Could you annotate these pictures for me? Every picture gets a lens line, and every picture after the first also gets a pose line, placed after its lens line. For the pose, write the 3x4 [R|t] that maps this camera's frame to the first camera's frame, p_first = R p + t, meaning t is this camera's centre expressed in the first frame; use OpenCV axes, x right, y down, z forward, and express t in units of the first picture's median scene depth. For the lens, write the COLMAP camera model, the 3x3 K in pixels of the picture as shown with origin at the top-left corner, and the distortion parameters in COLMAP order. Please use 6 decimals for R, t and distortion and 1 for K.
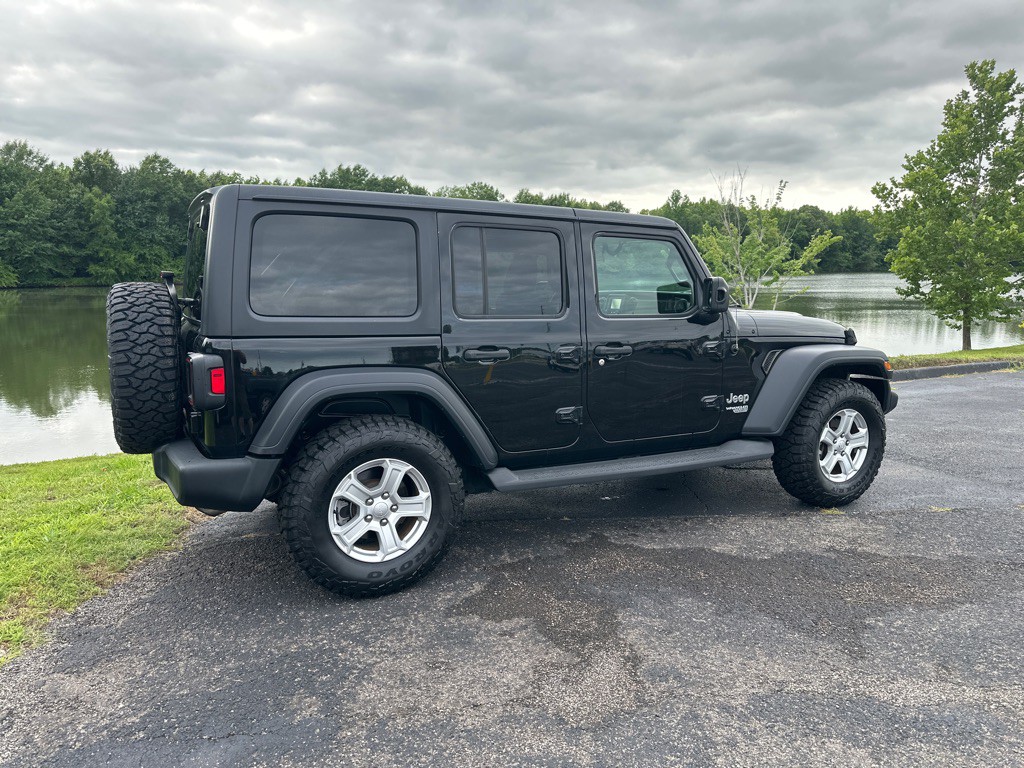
lens RADIAL K [[720.7, 0, 511.7], [0, 720.7, 398.8], [0, 0, 1]] dist [0.062791, -0.071930]
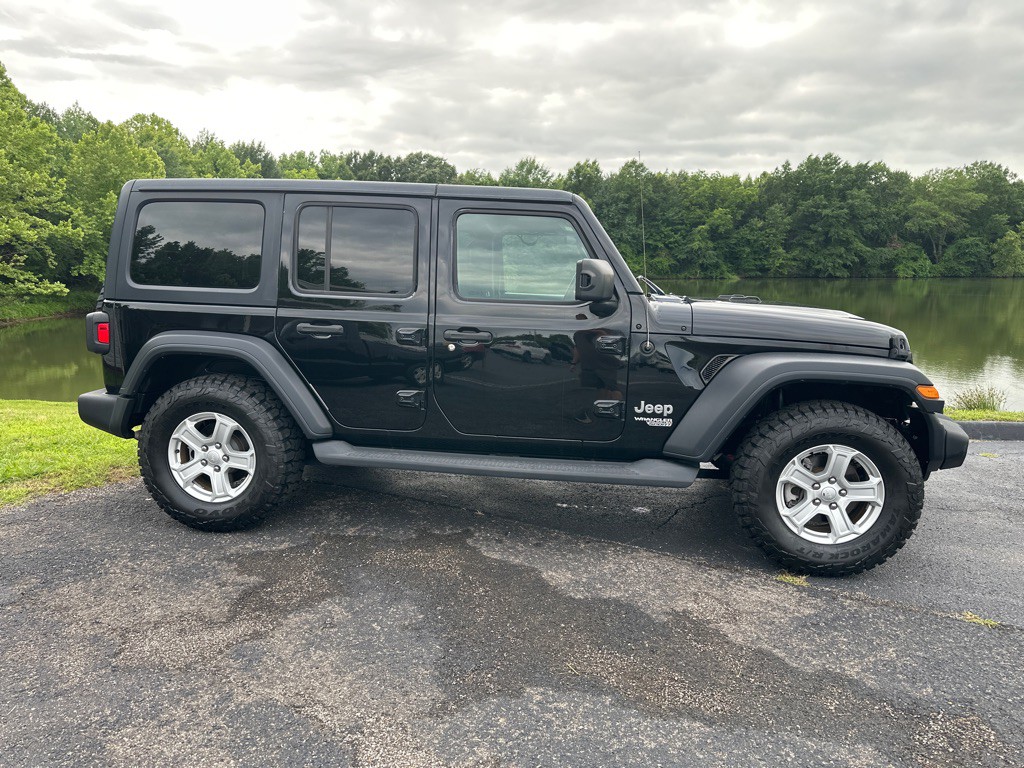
lens RADIAL K [[719.5, 0, 516.4], [0, 719.5, 386.0], [0, 0, 1]] dist [0.076158, -0.092857]
pose [[0.816328, 0.102208, -0.568474, 0.599851], [-0.108332, 0.993846, 0.023123, -0.025600], [0.567339, 0.042708, 0.822376, 0.224979]]
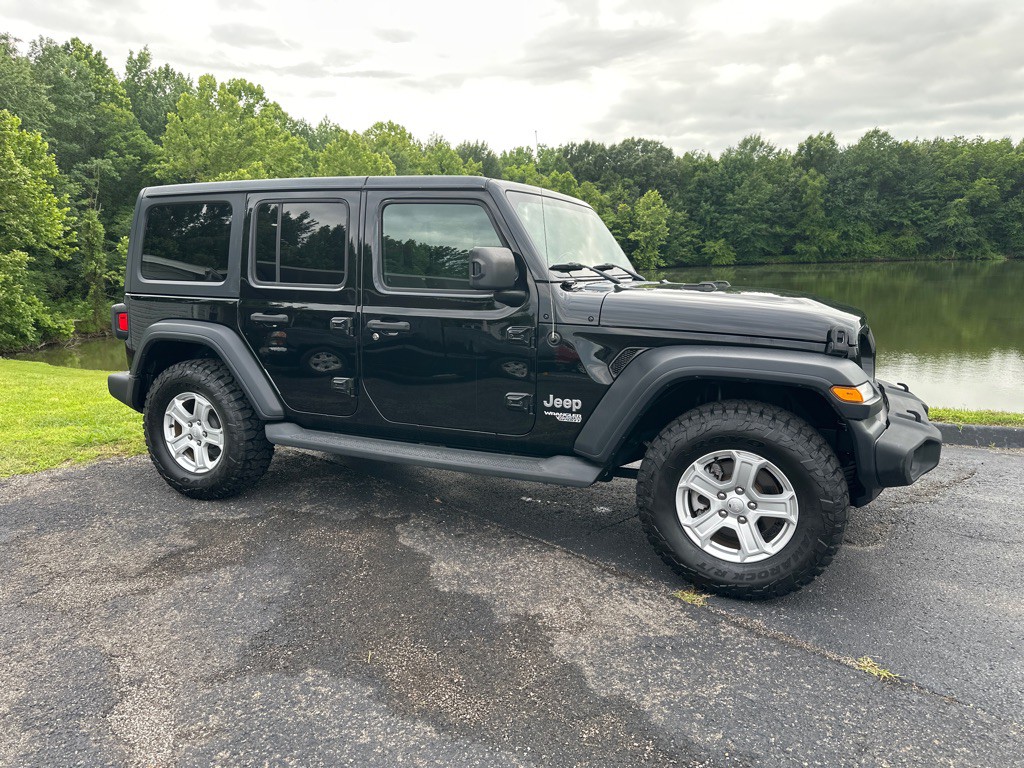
lens RADIAL K [[724.5, 0, 520.3], [0, 724.5, 388.3], [0, 0, 1]] dist [0.055629, -0.074948]
pose [[0.612956, 0.133635, -0.778734, 0.822645], [-0.120533, 0.989873, 0.074994, -0.063545], [0.780869, 0.047895, 0.622856, 0.447702]]
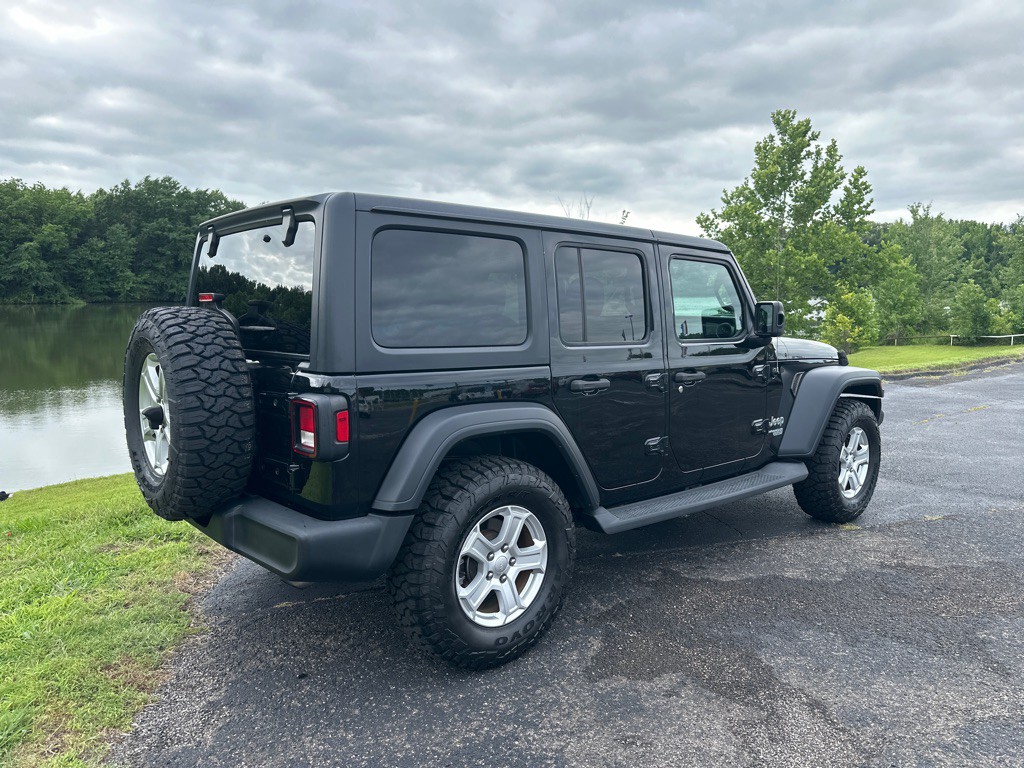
lens RADIAL K [[720.7, 0, 511.7], [0, 720.7, 398.8], [0, 0, 1]] dist [0.062791, -0.071930]
pose [[0.971698, -0.028738, 0.234470, -0.260858], [0.035304, 0.999092, -0.023852, -0.018898], [-0.233572, 0.031455, 0.971831, 0.097363]]
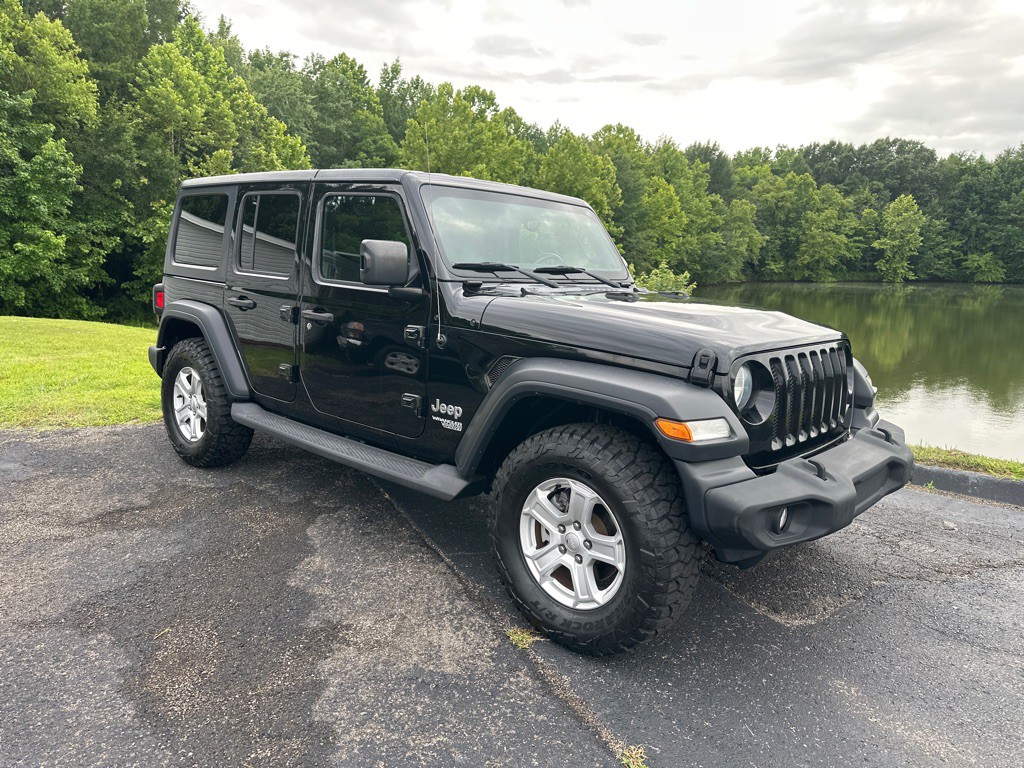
lens RADIAL K [[724.5, 0, 520.3], [0, 724.5, 388.3], [0, 0, 1]] dist [0.055629, -0.074948]
pose [[0.345101, 0.176637, -0.921794, 0.937464], [-0.185351, 0.975615, 0.117559, -0.111768], [0.920082, 0.130286, 0.369426, 0.738968]]
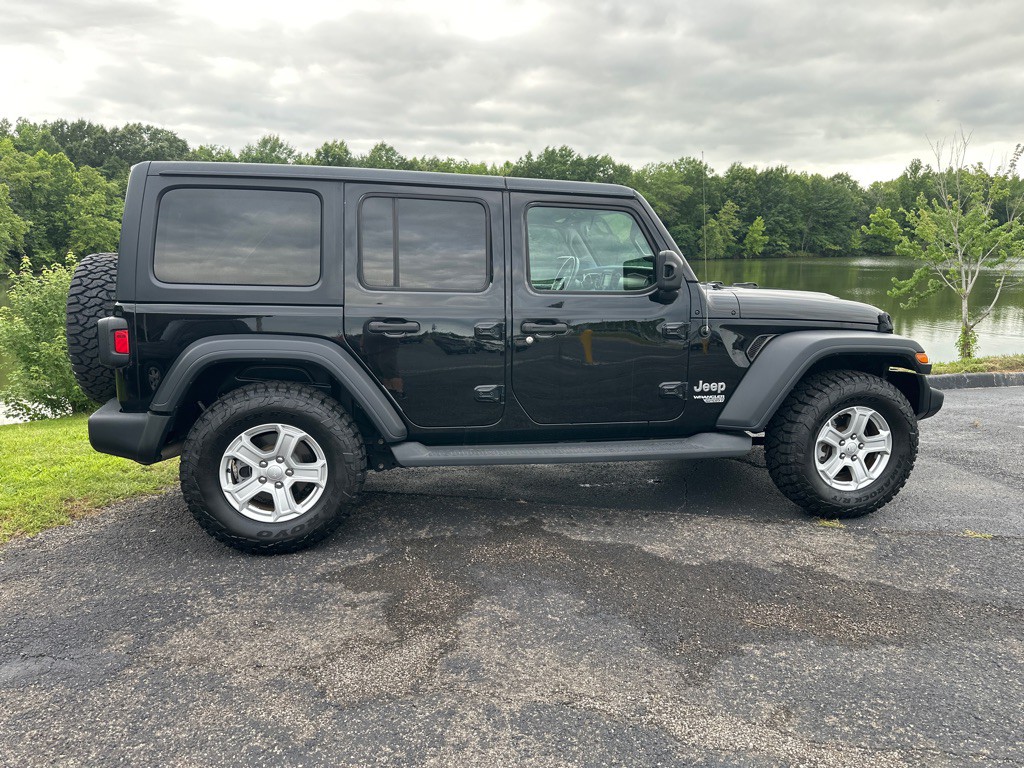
lens RADIAL K [[724.3, 0, 512.0], [0, 724.3, 384.0], [0, 0, 1]] dist [0.053277, -0.072430]
pose [[0.960431, 0.052643, -0.273497, 0.300112], [-0.050666, 0.998613, 0.014291, -0.003825], [0.273870, 0.000132, 0.961767, 0.062635]]
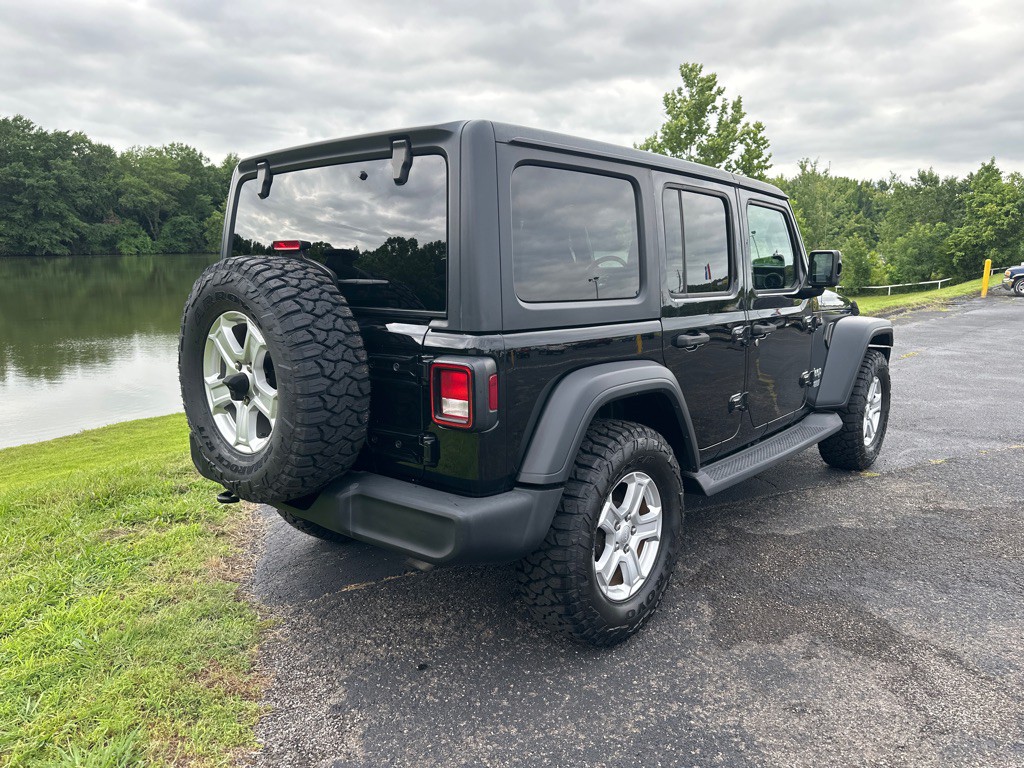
lens RADIAL K [[720.7, 0, 511.7], [0, 720.7, 398.8], [0, 0, 1]] dist [0.062791, -0.071930]
pose [[0.927780, -0.071462, 0.366221, -0.418152], [0.059068, 0.997241, 0.044951, -0.031711], [-0.368423, -0.020073, 0.929442, 0.203228]]
